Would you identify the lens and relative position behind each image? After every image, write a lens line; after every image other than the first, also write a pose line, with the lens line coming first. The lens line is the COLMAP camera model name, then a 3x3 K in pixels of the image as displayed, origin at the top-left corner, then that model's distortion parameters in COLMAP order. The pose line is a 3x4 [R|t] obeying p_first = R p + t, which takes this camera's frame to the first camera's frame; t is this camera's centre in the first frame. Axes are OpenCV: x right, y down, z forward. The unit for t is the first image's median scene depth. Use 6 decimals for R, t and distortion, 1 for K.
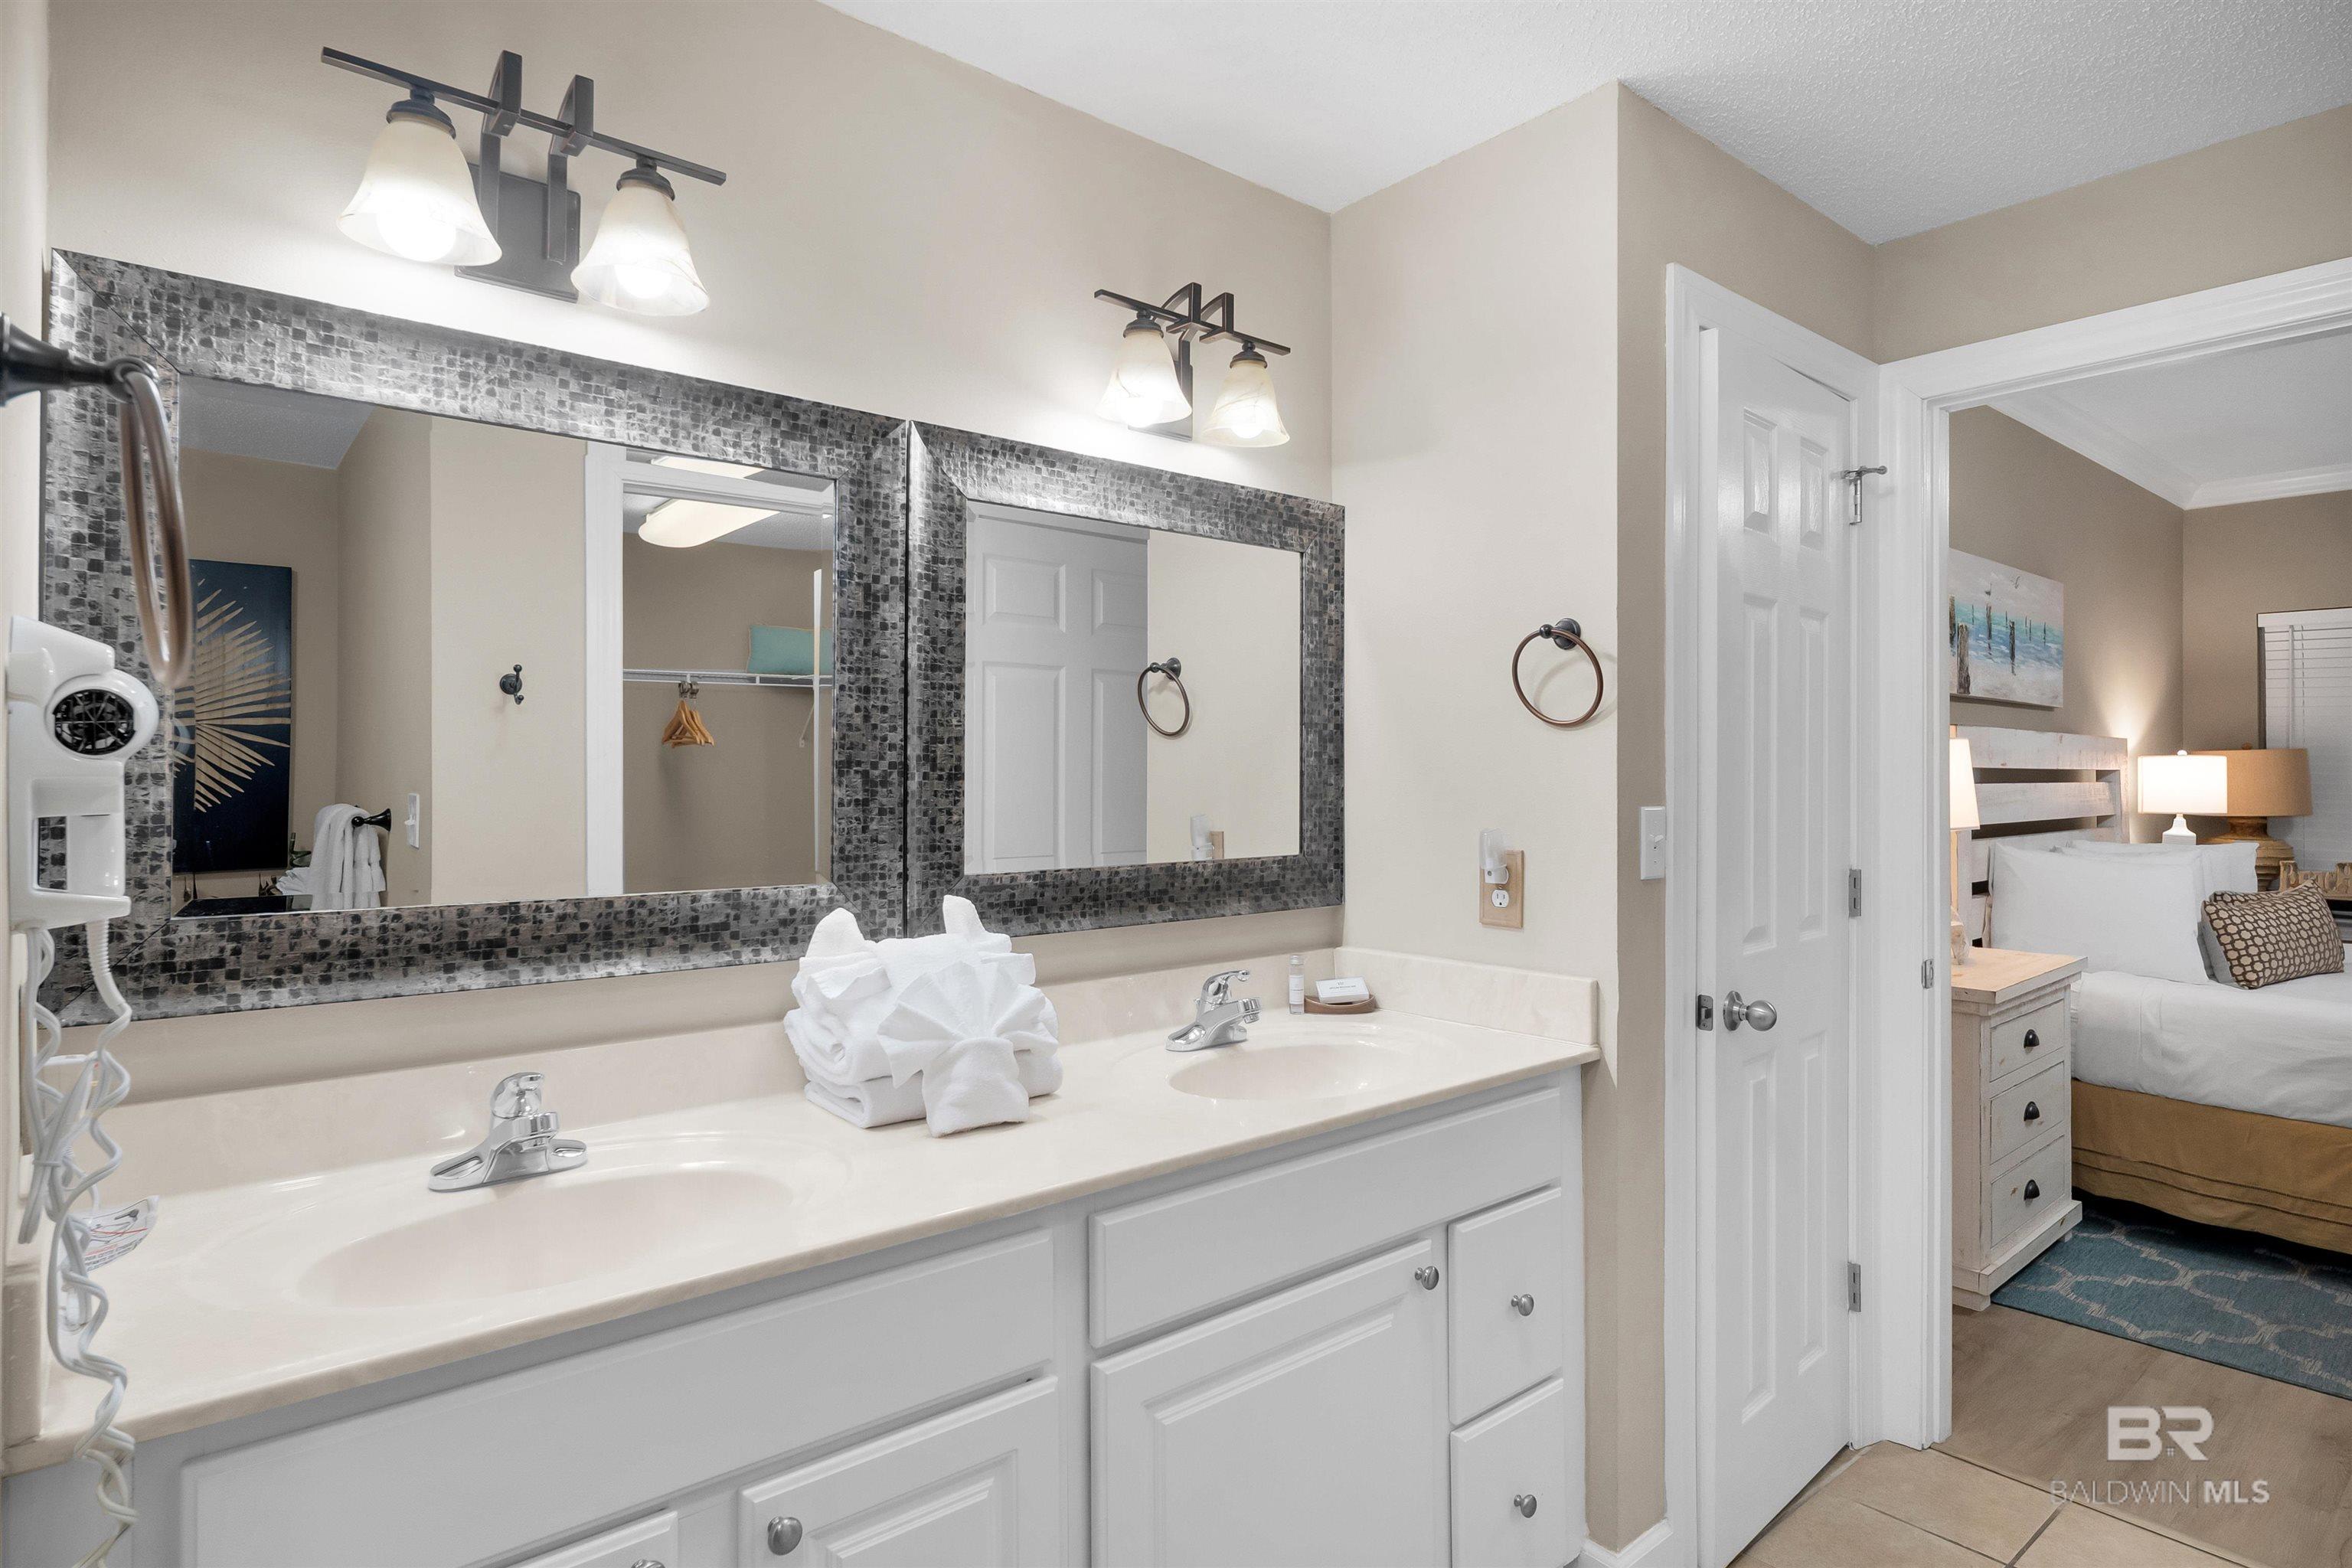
lens RADIAL K [[1003.6, 0, 606.7], [0, 1003.6, 755.0], [0, 0, 1]] dist [-0.029042, -0.001009]
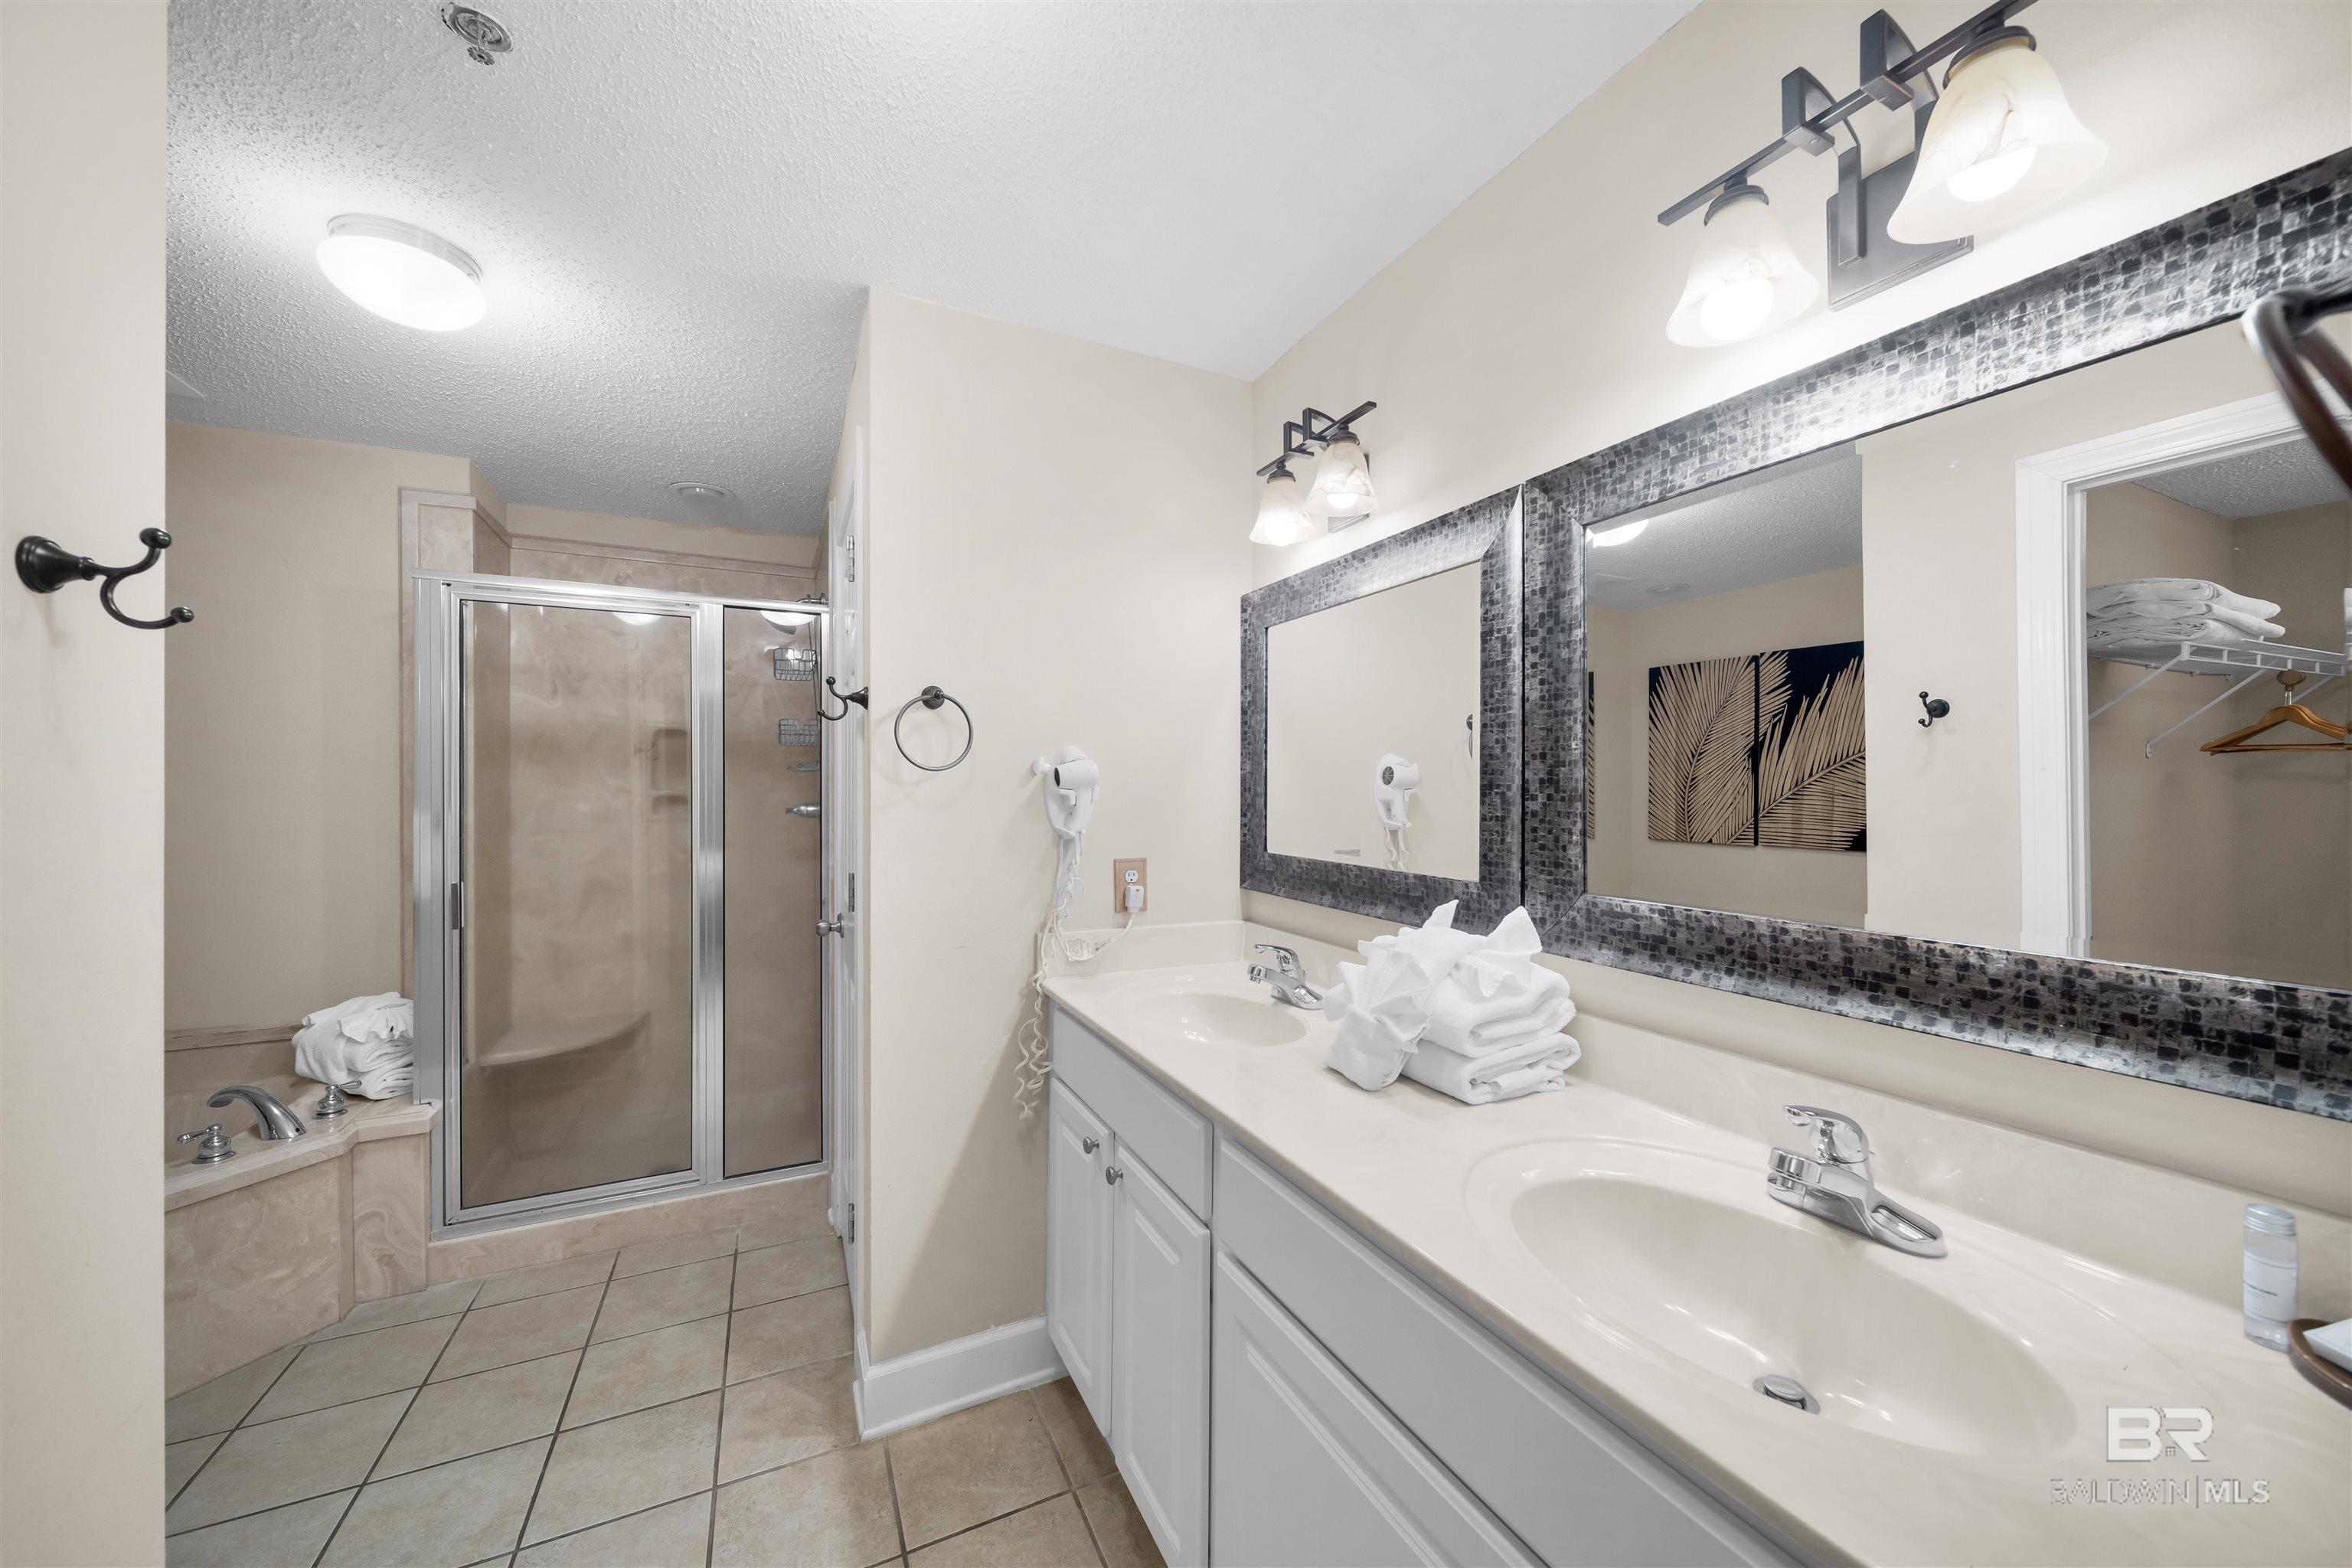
lens RADIAL K [[837.5, 0, 1181.0], [0, 837.5, 785.3], [0, 0, 1]] dist [0.001027, -0.000709]
pose [[0.022354, -0.009373, -0.999706, 0.684509], [0.008689, 0.999920, -0.009181, 0.007118], [0.999712, -0.008481, 0.022434, 0.324008]]
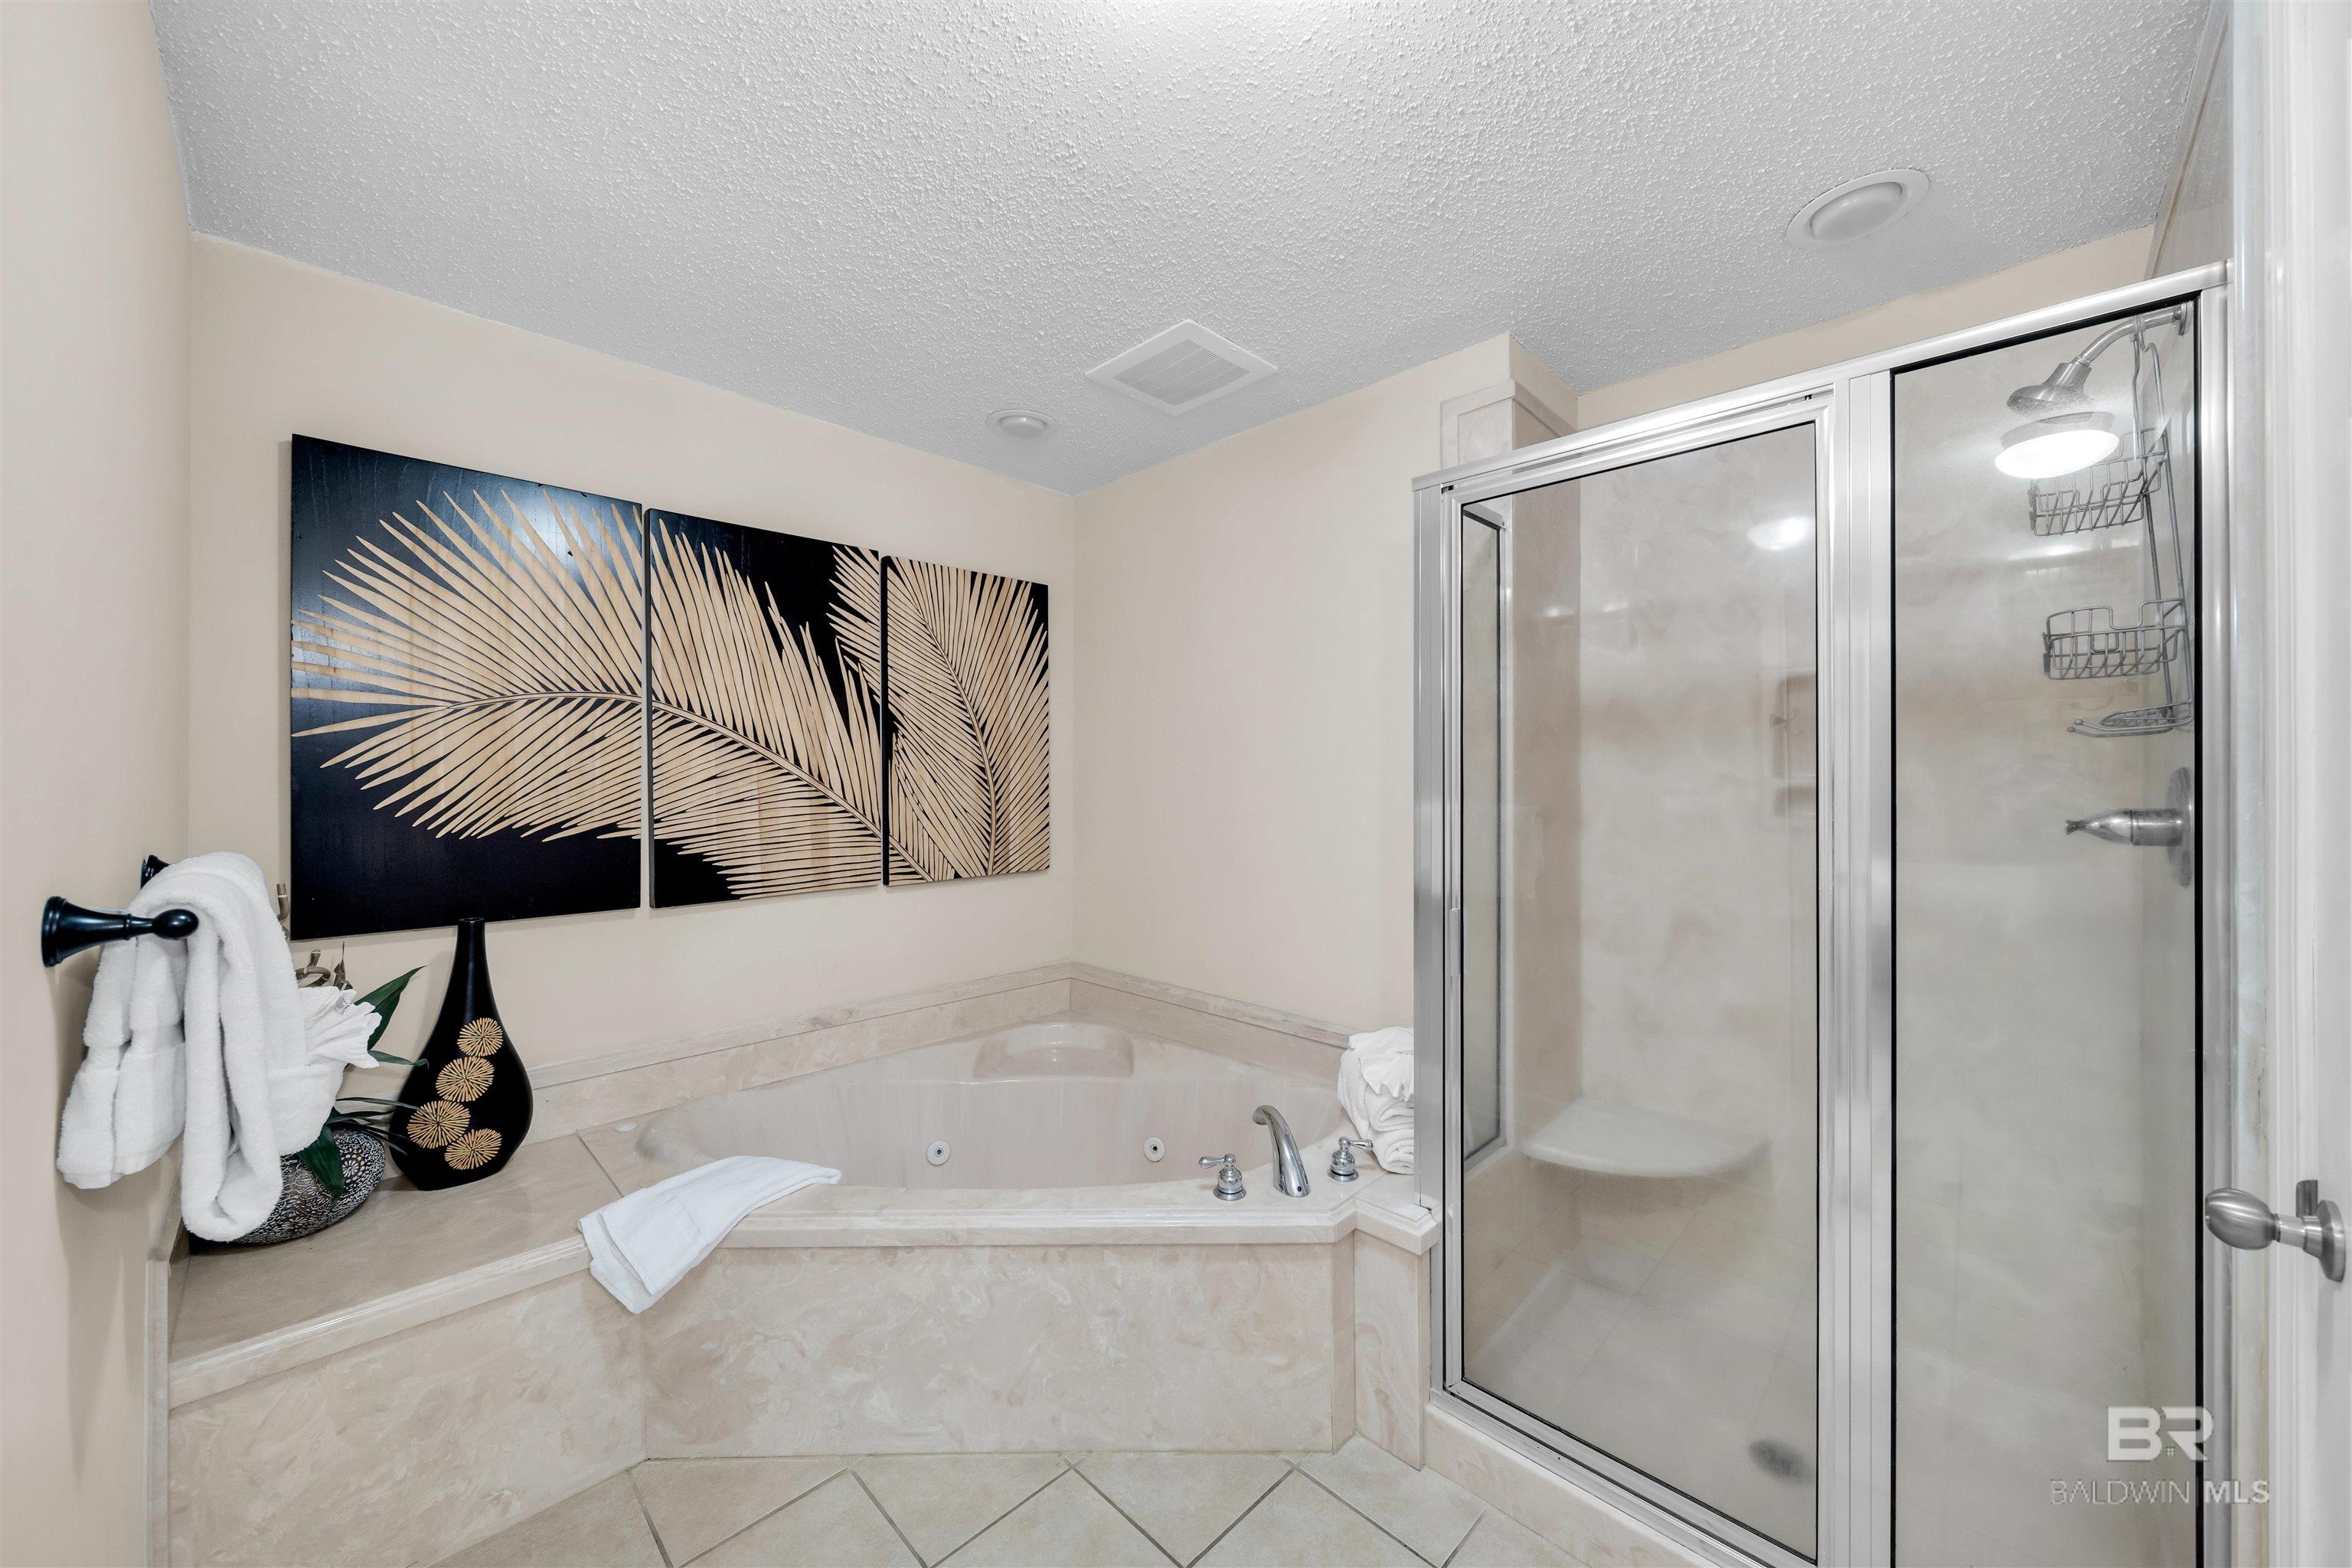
lens RADIAL K [[837.5, 0, 1181.0], [0, 837.5, 785.3], [0, 0, 1]] dist [0.001027, -0.000709]
pose [[-0.936193, -0.003566, -0.351469, 0.622783], [-0.001073, 0.999973, -0.007286, 0.007346], [0.351485, -0.006444, -0.936171, 0.294245]]
